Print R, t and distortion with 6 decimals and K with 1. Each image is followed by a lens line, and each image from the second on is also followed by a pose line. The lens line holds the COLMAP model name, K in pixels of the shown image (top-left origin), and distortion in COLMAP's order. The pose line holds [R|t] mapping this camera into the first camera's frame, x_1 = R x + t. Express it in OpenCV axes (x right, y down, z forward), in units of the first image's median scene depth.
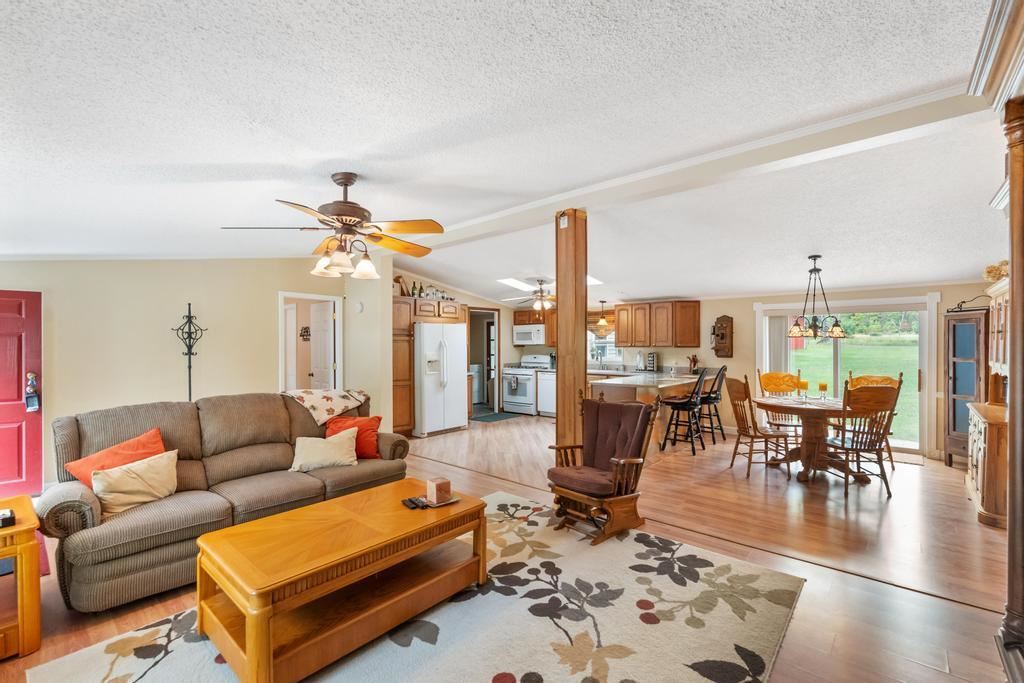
lens RADIAL K [[446.9, 0, 512.5], [0, 446.9, 342.7], [0, 0, 1]] dist [-0.002575, -0.000163]
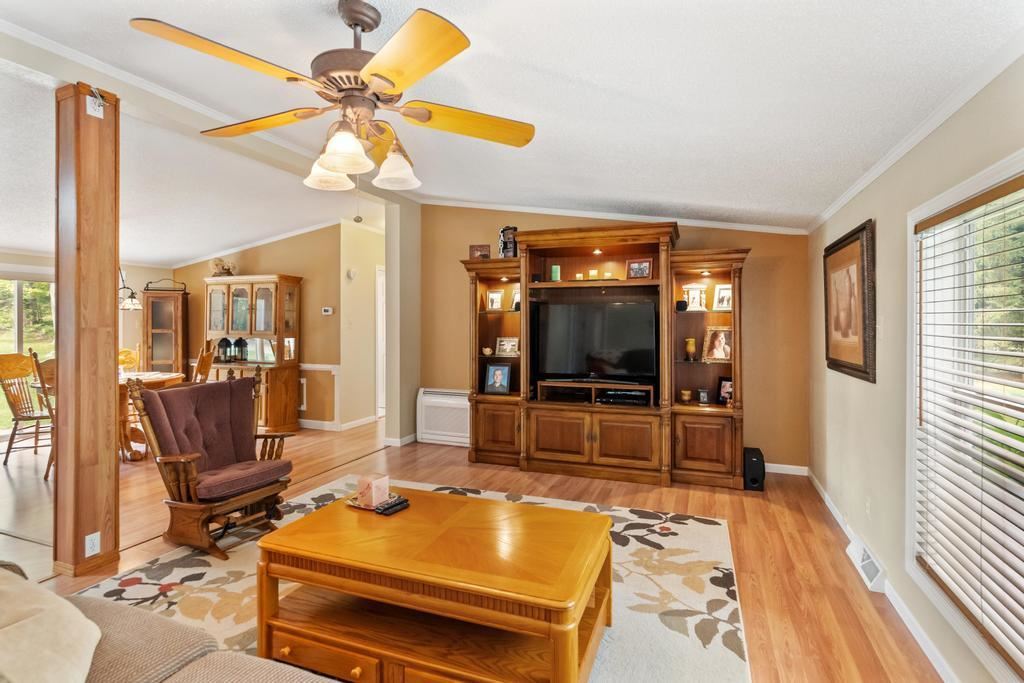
lens RADIAL K [[500.2, 0, 514.4], [0, 500.2, 321.5], [0, 0, 1]] dist [-0.002912, -0.000365]
pose [[-0.346785, 0.003993, 0.937936, -0.414295], [-0.000298, 0.999990, -0.004367, 0.013137], [-0.937945, -0.001794, -0.346780, 0.408845]]
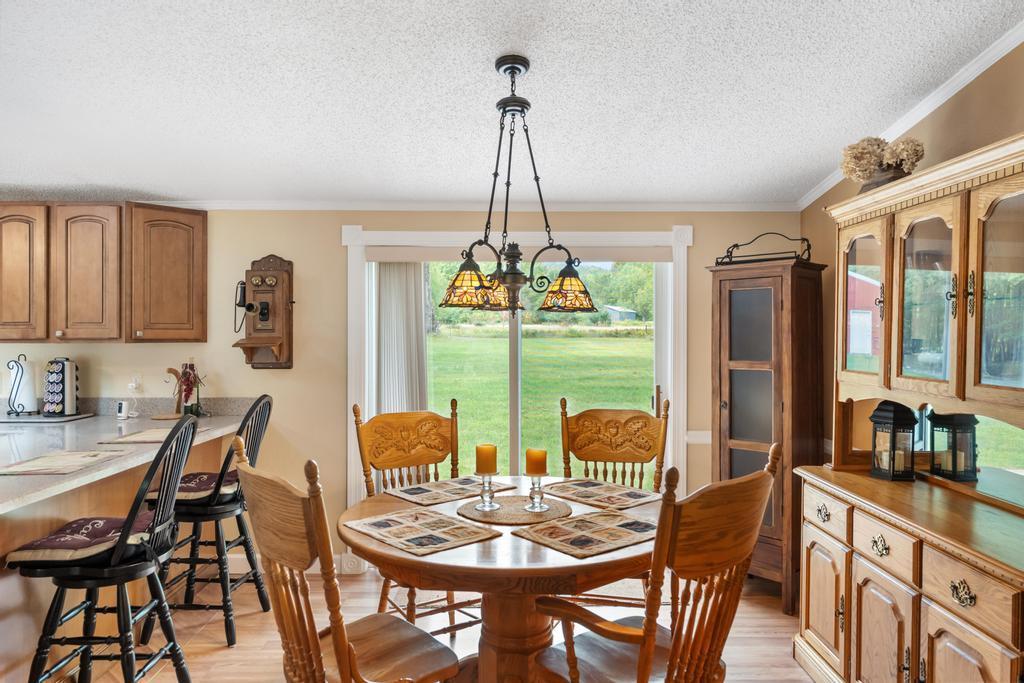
lens RADIAL K [[685.1, 0, 509.9], [0, 685.1, 332.8], [0, 0, 1]] dist [-0.000864, 0.004301]
pose [[0.742544, 0.002887, 0.669791, 0.243931], [-0.001725, 0.999996, -0.002397, 0.004470], [-0.669795, 0.000624, 0.742546, 0.450619]]
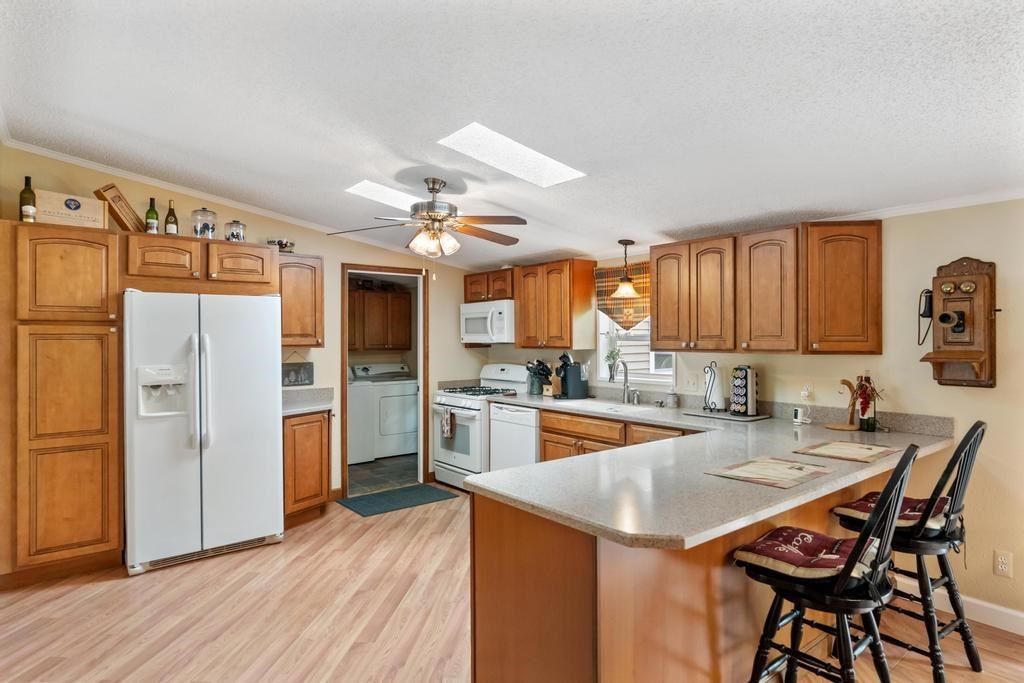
lens RADIAL K [[565.6, 0, 510.6], [0, 565.6, 334.9], [0, 0, 1]] dist [0.000283, 0.000031]
pose [[0.985353, -0.001311, -0.170524, 0.219845], [0.000798, 0.999995, -0.003077, -0.003436], [0.170527, 0.002896, 0.985349, 0.540851]]
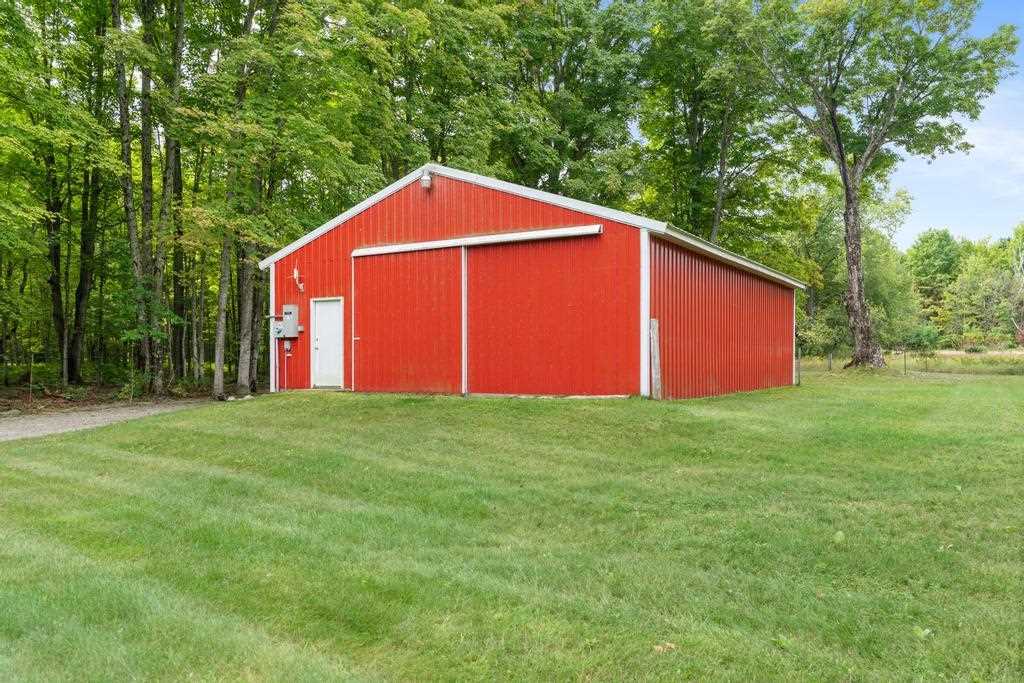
lens RADIAL K [[796.9, 0, 510.0], [0, 796.9, 345.5], [0, 0, 1]] dist [0.004246, 0.002161]
pose [[0.987026, 0.005786, 0.160457, 2.062402], [-0.001695, 0.999670, -0.025621, -0.001450], [-0.160552, 0.025017, 0.986710, 2.642685]]
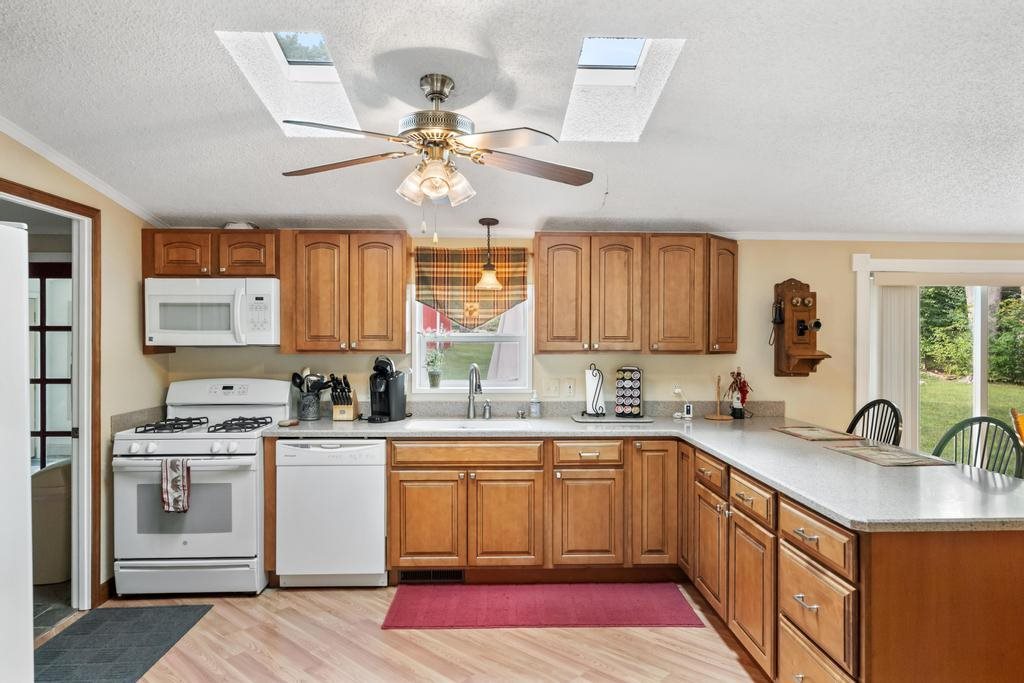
lens RADIAL K [[639.4, 0, 513.0], [0, 639.4, 340.0], [0, 0, 1]] dist [-0.004209, -0.001814]
pose [[0.728218, 0.002752, 0.685340, -0.144713], [-0.005270, 0.999985, 0.001584, -0.001470], [-0.685326, -0.004765, 0.728221, 0.743821]]
